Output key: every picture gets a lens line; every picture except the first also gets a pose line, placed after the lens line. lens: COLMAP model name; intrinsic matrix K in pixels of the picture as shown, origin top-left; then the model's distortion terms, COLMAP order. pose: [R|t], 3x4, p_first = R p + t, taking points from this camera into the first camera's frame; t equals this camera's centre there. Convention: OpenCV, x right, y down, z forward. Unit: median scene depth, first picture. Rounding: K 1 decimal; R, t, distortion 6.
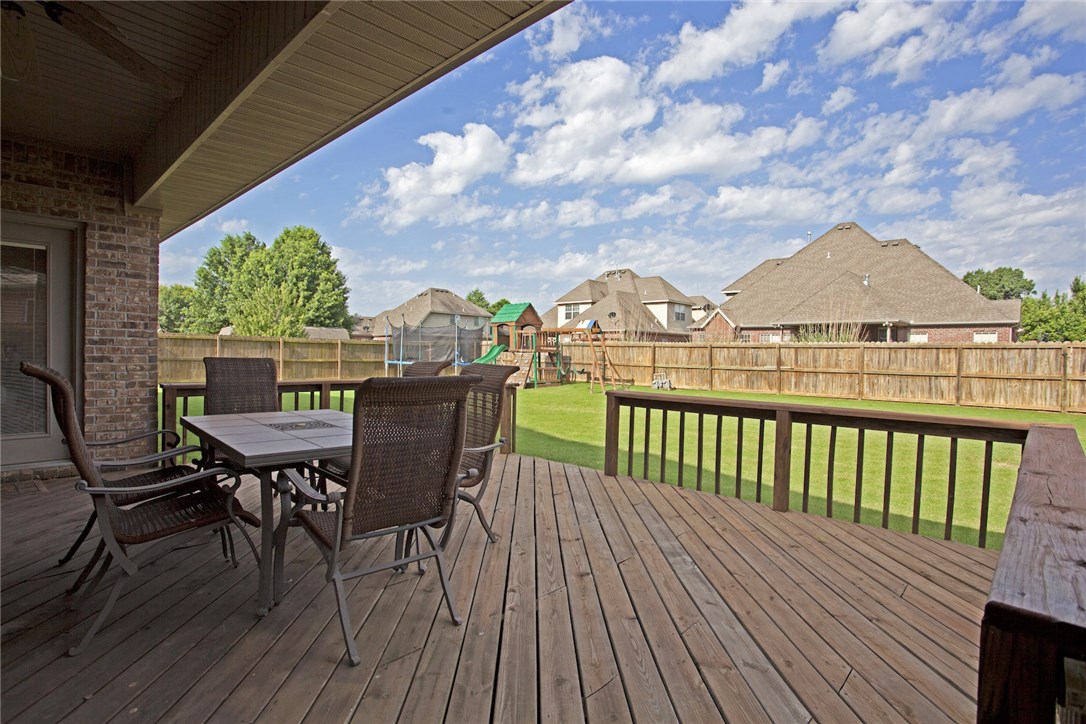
lens RADIAL K [[530.0, 0, 546.7], [0, 530.0, 356.3], [0, 0, 1]] dist [-0.001497, -0.000069]
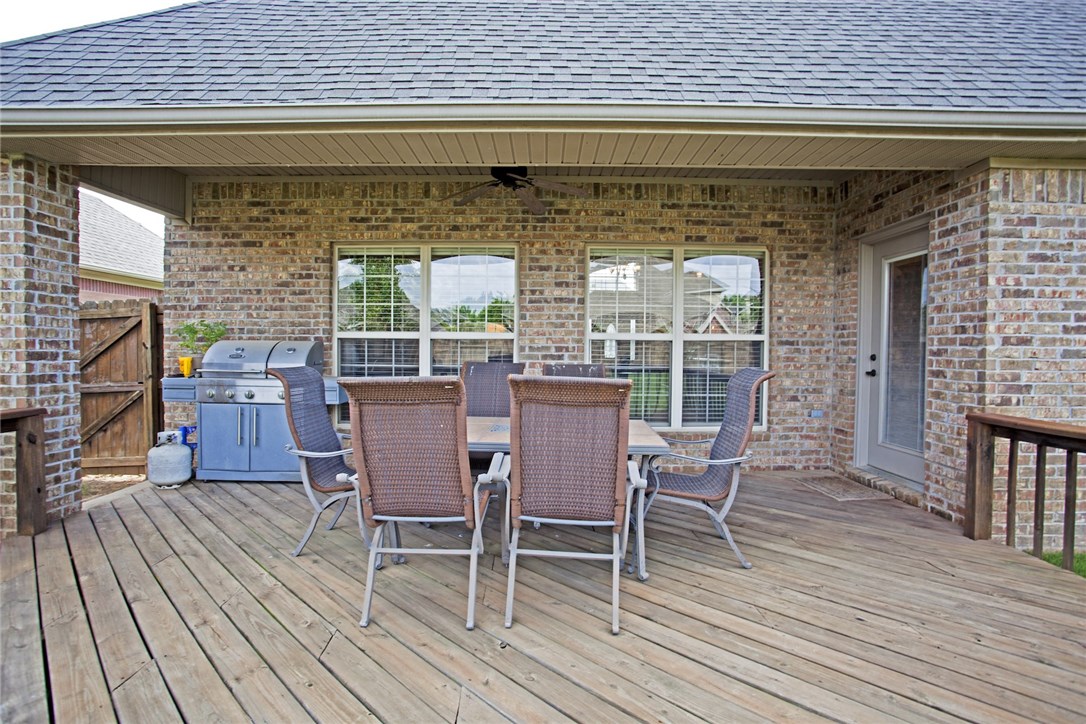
lens RADIAL K [[530.0, 0, 546.7], [0, 530.0, 356.3], [0, 0, 1]] dist [-0.001497, -0.000069]
pose [[-0.714391, -0.011399, -0.699654, 0.155638], [-0.021323, 0.999758, 0.005484, -0.013145], [0.699422, 0.018836, -0.714461, 1.136222]]
